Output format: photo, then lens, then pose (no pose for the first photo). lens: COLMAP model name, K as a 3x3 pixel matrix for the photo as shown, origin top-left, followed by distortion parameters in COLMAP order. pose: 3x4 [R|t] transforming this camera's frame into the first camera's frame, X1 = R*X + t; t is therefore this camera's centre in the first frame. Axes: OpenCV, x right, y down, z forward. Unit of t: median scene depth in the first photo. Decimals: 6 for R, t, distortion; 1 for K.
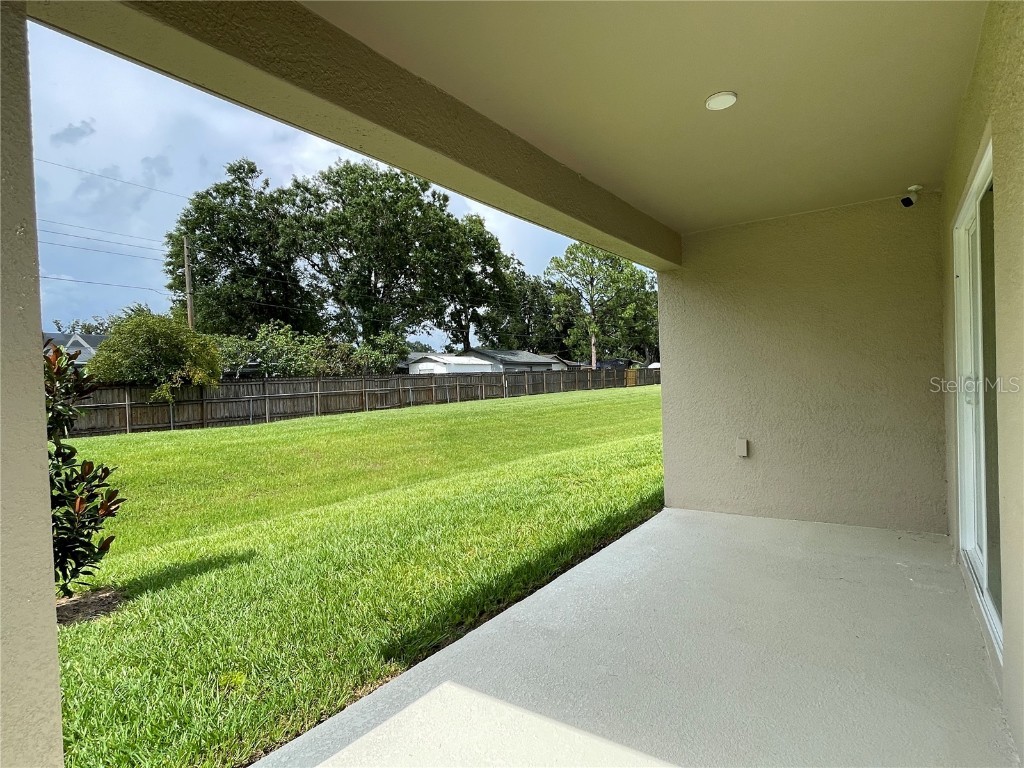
lens RADIAL K [[547.8, 0, 512.0], [0, 547.8, 384.0], [0, 0, 1]] dist [0.001299, 0.000794]
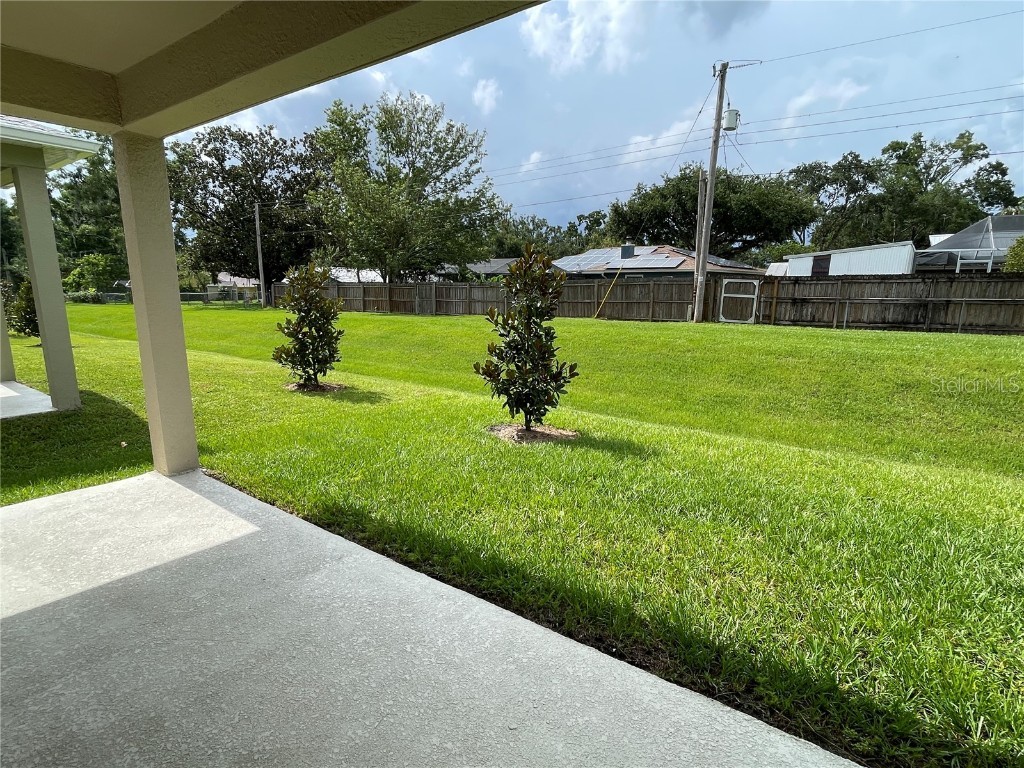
lens RADIAL K [[547.8, 0, 512.0], [0, 547.8, 384.0], [0, 0, 1]] dist [0.001299, 0.000794]
pose [[-0.039533, 0.212901, -0.976274, 0.136918], [-0.006956, 0.976955, 0.213331, -0.009513], [0.999194, 0.015224, -0.037141, 0.212780]]
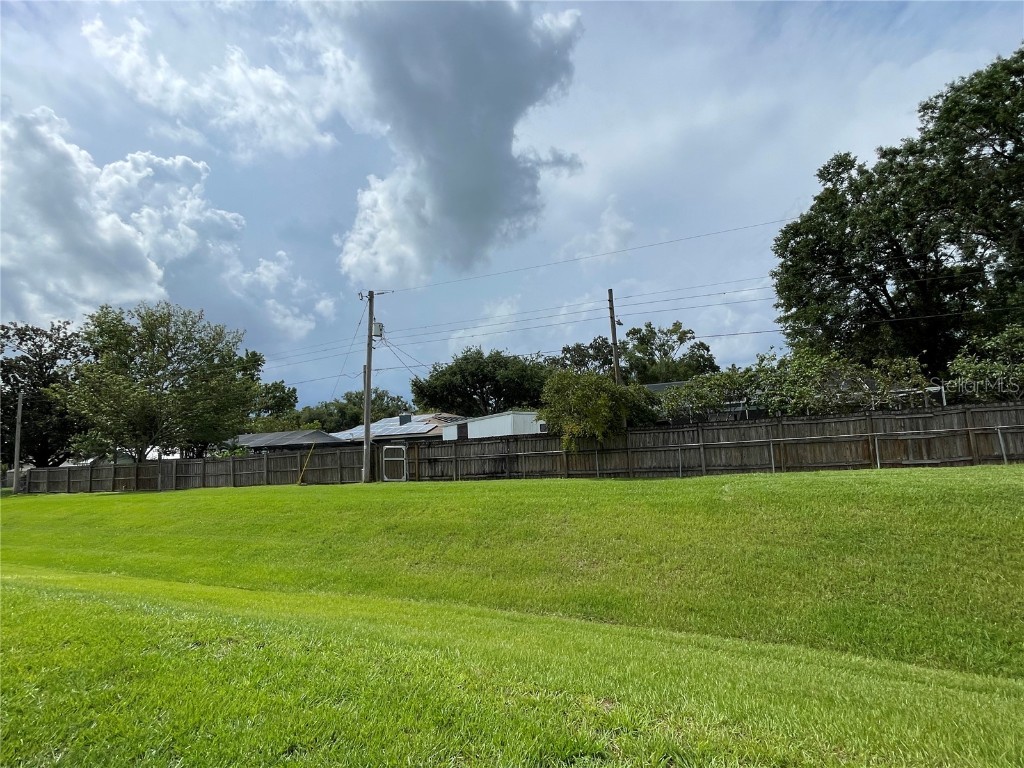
lens RADIAL K [[506.2, 0, 512.0], [0, 506.2, 384.0], [0, 0, 1]] dist [-0.001780, -0.000393]
pose [[0.186612, -0.083819, -0.978852, 0.286954], [0.042761, 0.996103, -0.077144, -0.024734], [0.981503, -0.027461, 0.189469, 0.607938]]
